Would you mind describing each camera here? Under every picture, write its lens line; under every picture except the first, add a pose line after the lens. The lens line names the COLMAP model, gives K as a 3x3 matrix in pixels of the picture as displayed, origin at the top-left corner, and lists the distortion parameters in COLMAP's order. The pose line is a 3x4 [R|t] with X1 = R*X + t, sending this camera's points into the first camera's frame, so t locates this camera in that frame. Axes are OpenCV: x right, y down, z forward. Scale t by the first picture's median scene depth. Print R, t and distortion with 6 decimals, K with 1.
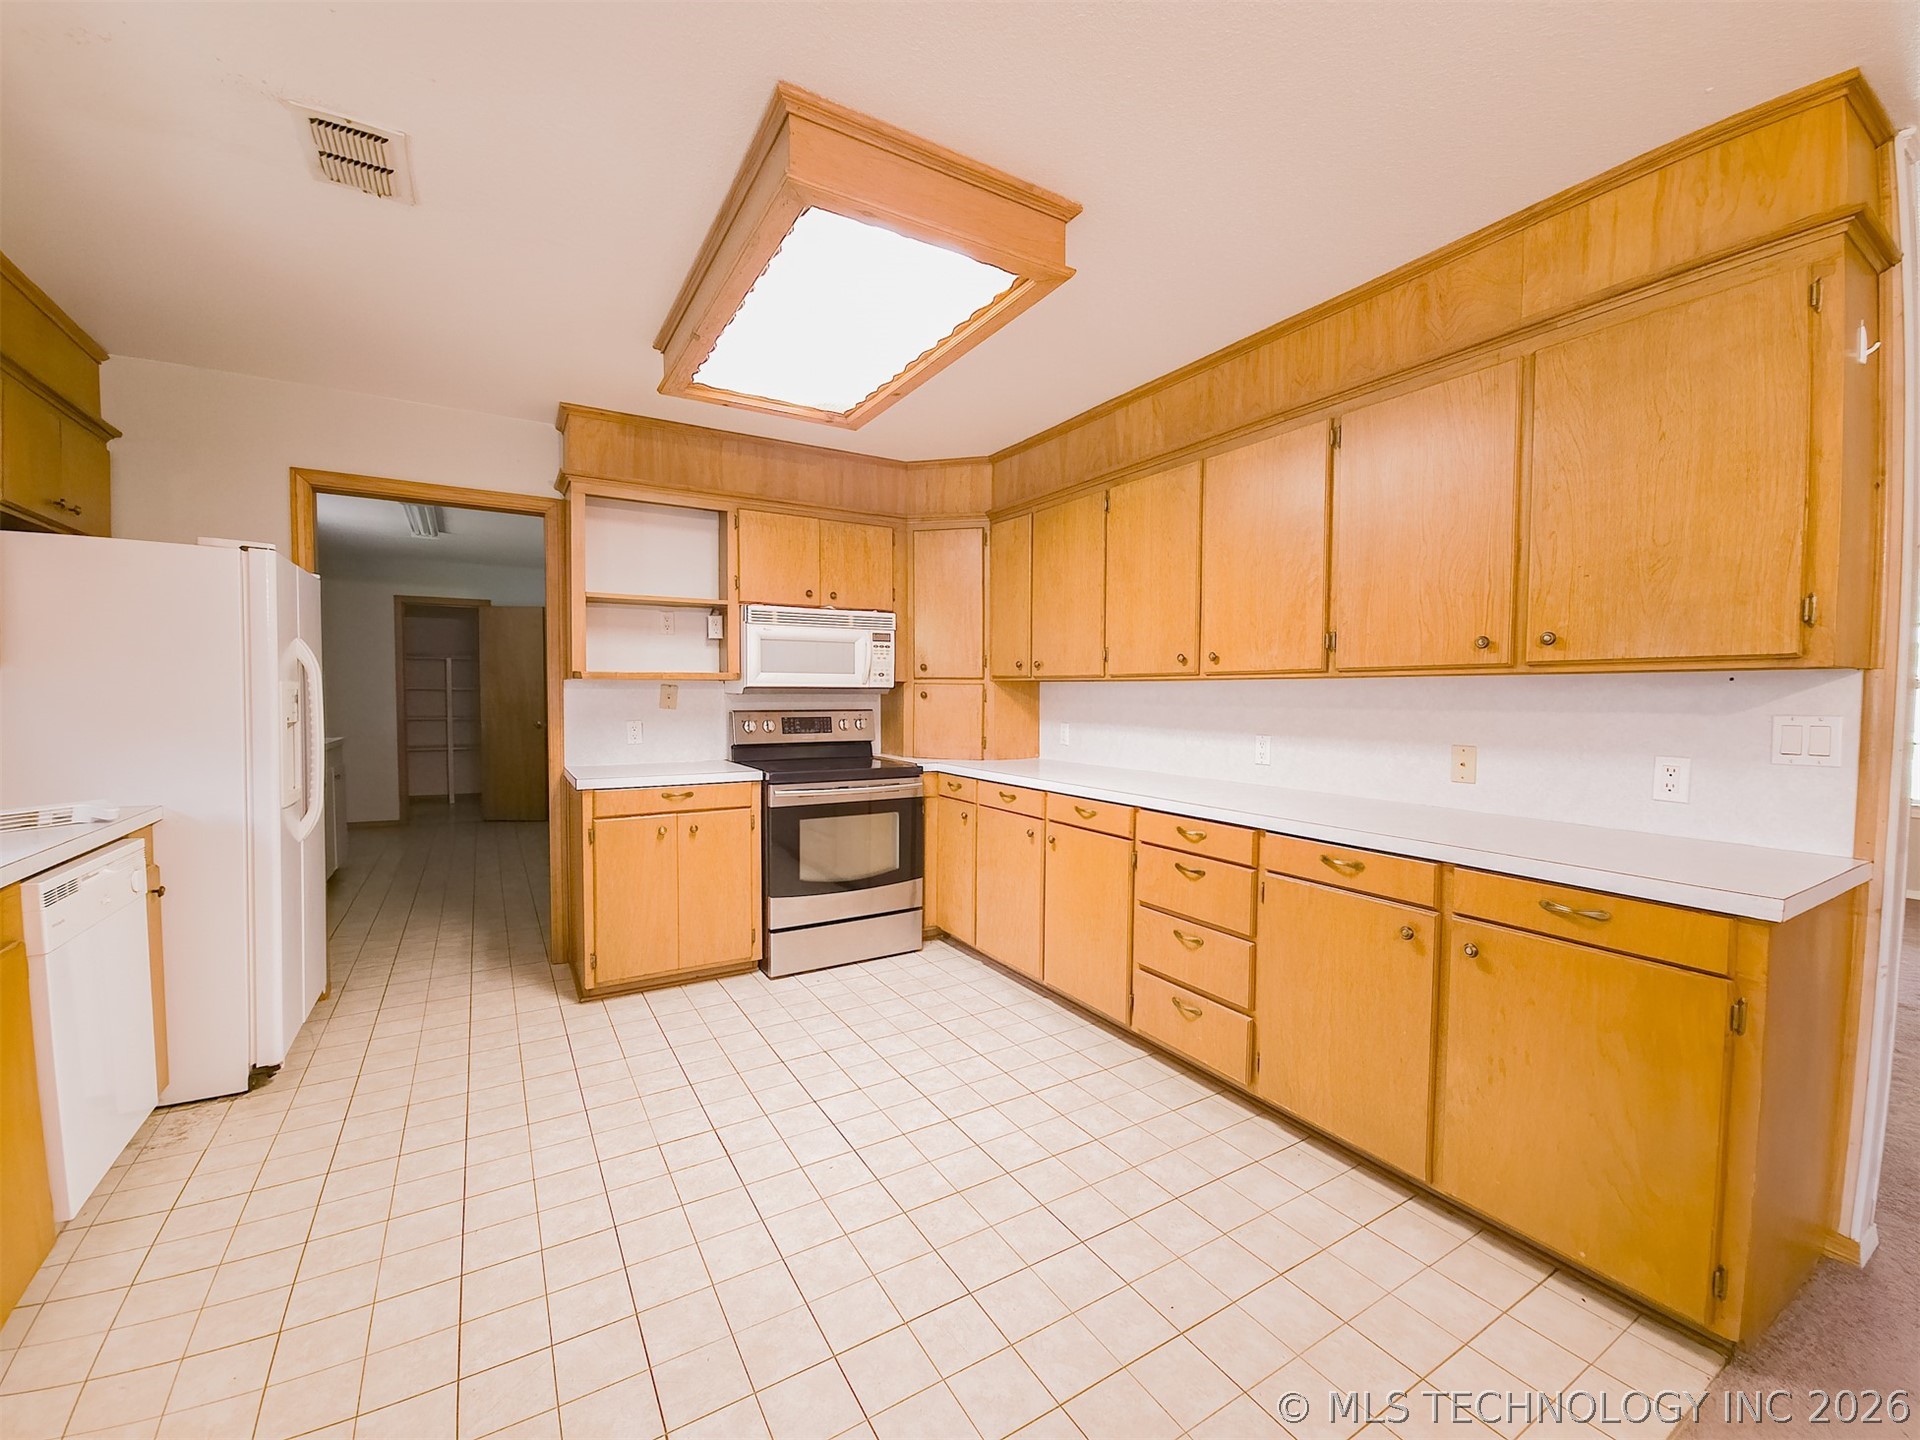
lens RADIAL K [[785.4, 0, 965.4], [0, 785.4, 723.9], [0, 0, 1]] dist [-0.000276, 0.000046]
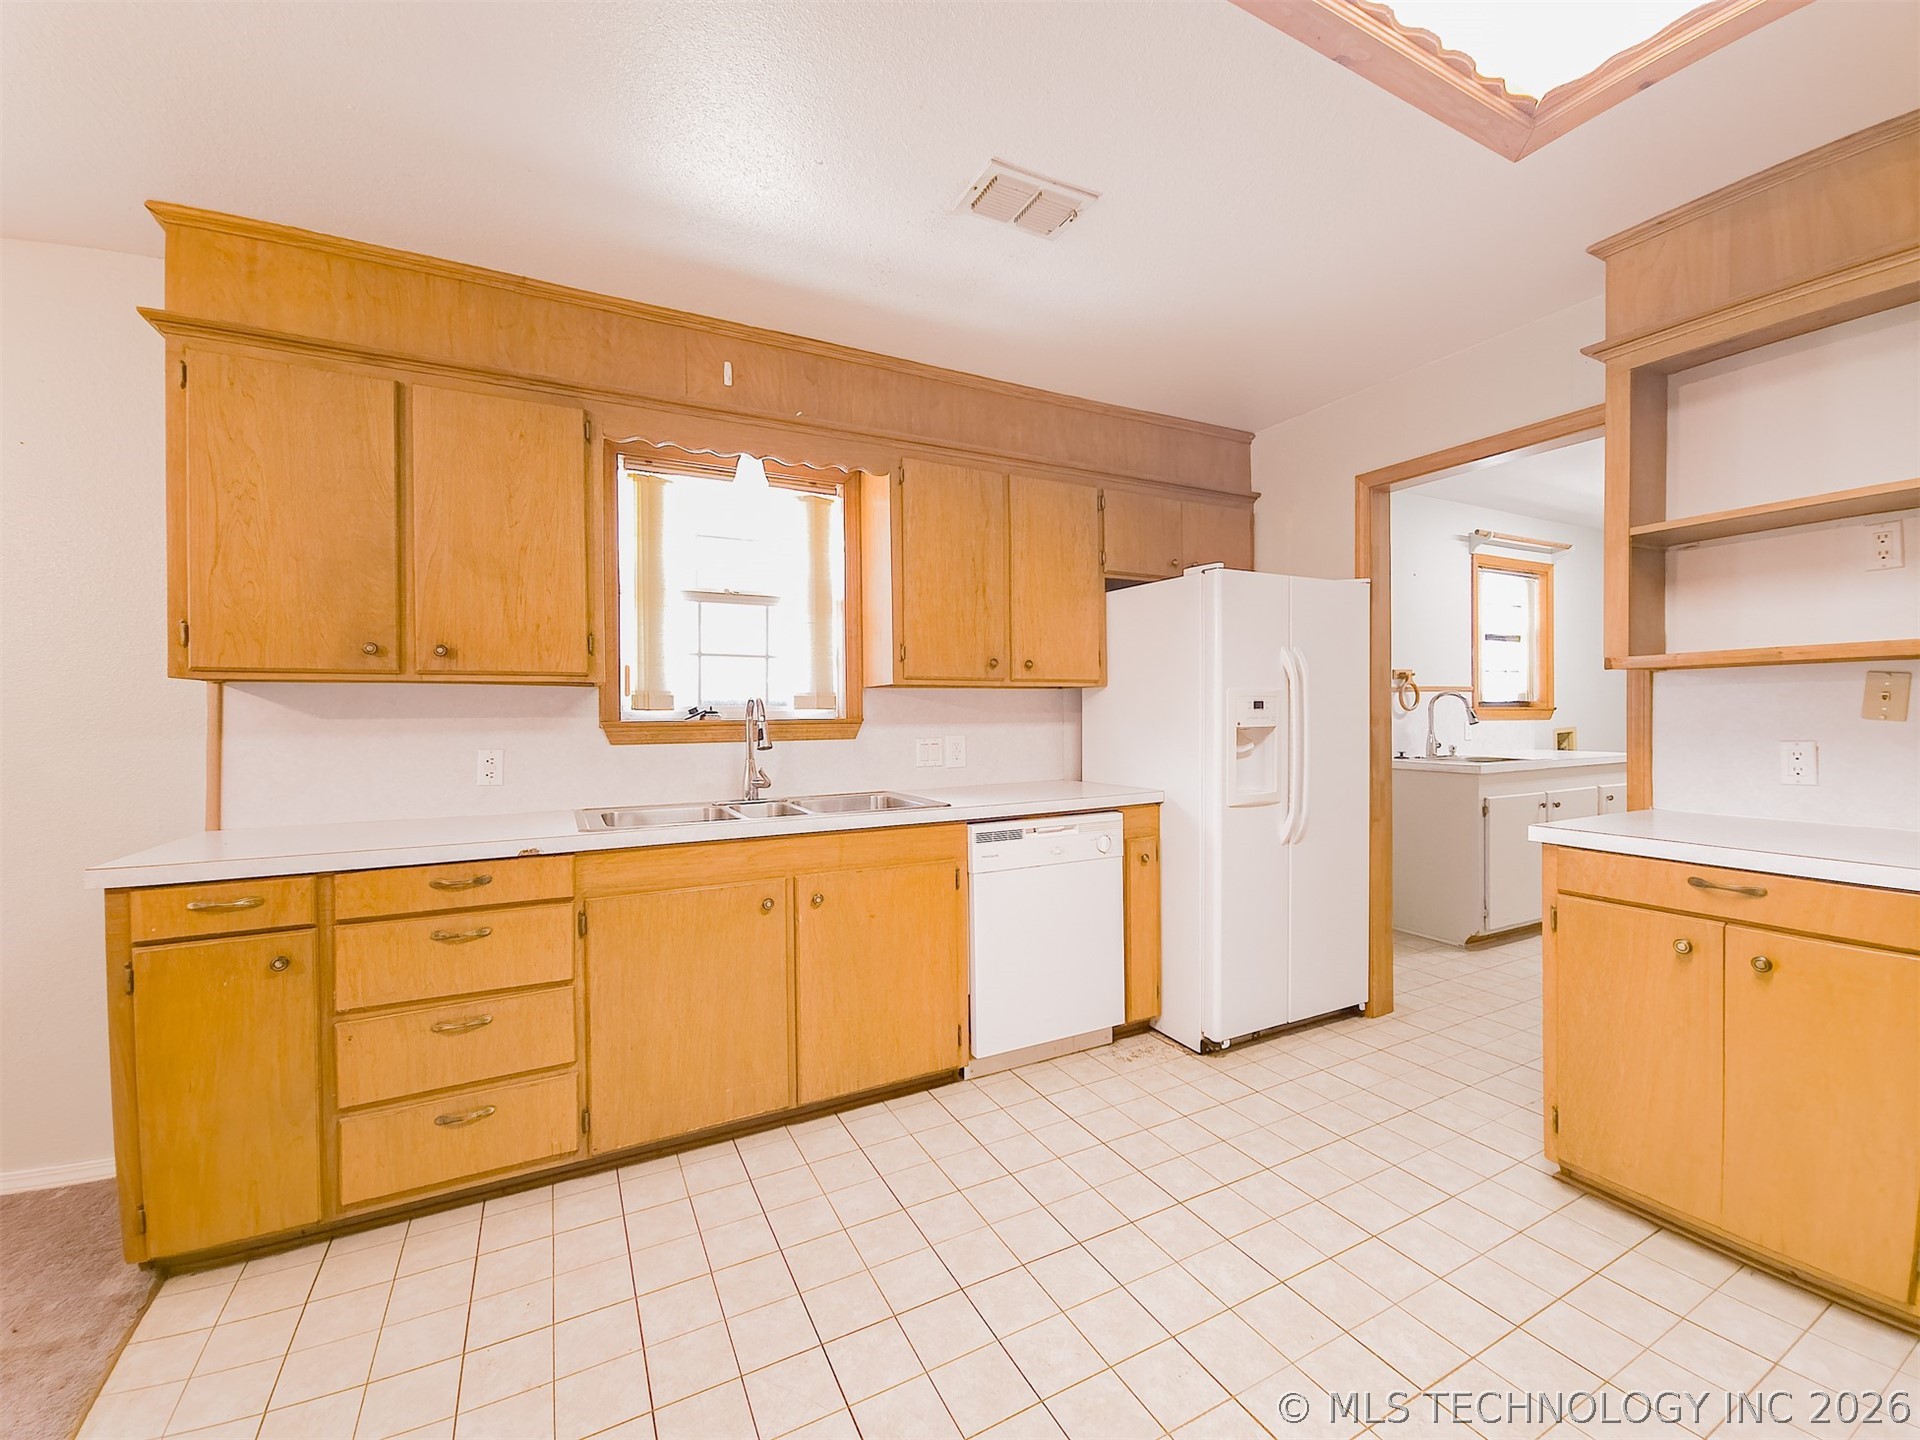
lens RADIAL K [[784.0, 0, 967.4], [0, 784.0, 719.8], [0, 0, 1]] dist [-0.000479, 0.000054]
pose [[-0.061488, 0.005417, -0.998093, 0.182588], [-0.029332, 0.999544, 0.007232, -0.007472], [0.997677, 0.029721, -0.061301, 0.580564]]
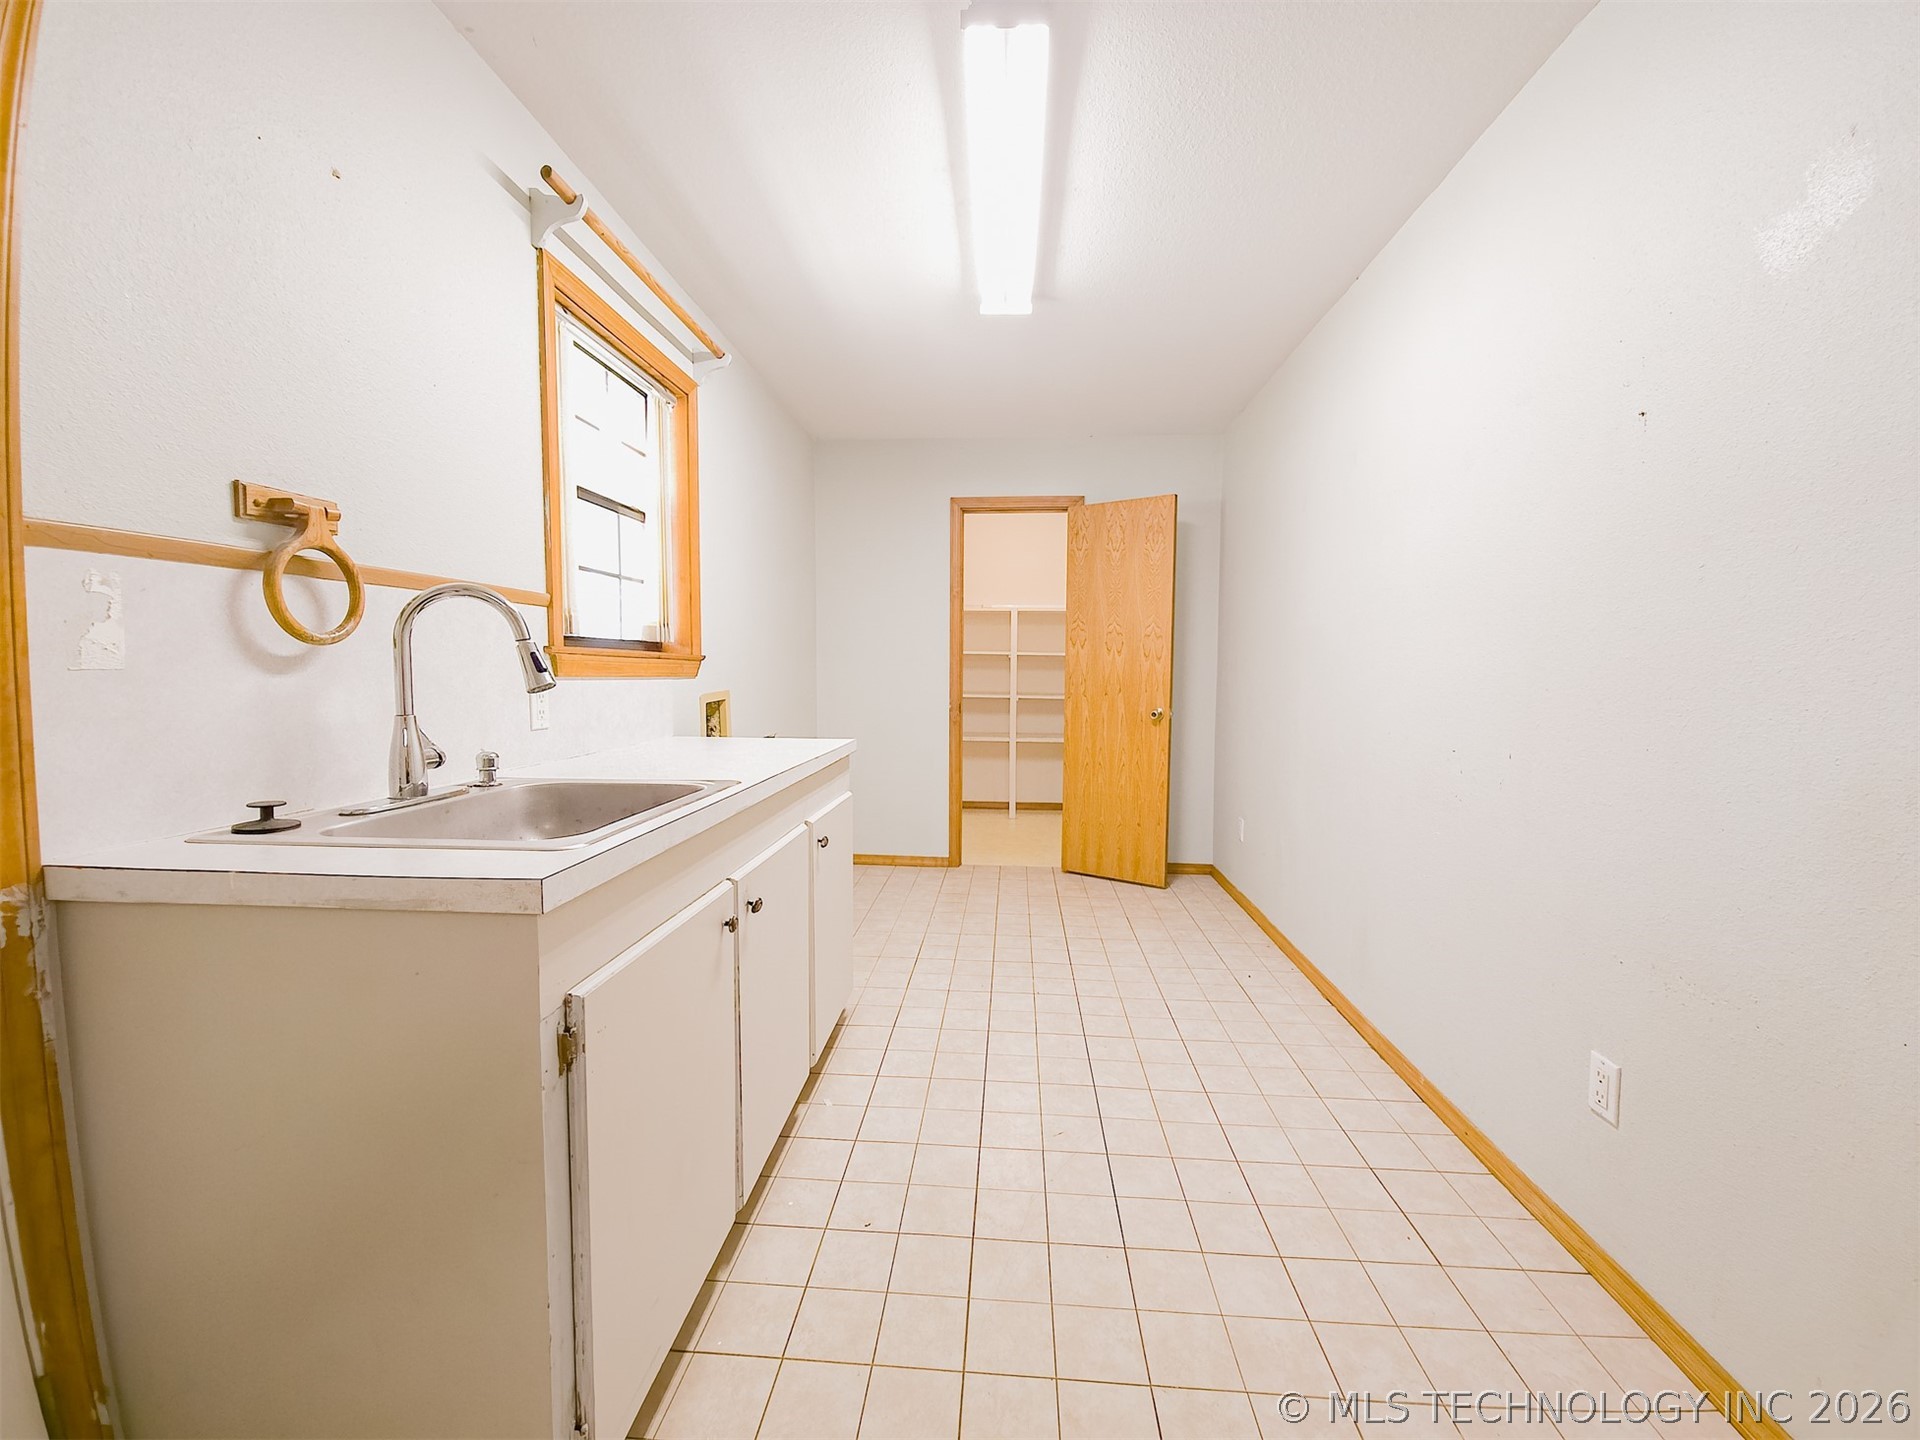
lens RADIAL K [[784.0, 0, 967.4], [0, 784.0, 719.8], [0, 0, 1]] dist [-0.000479, 0.000054]
pose [[0.820580, 0.038618, -0.570226, -0.838887], [-0.025005, 0.999185, 0.031686, -0.020594], [0.570985, -0.011743, 0.820877, 1.184142]]
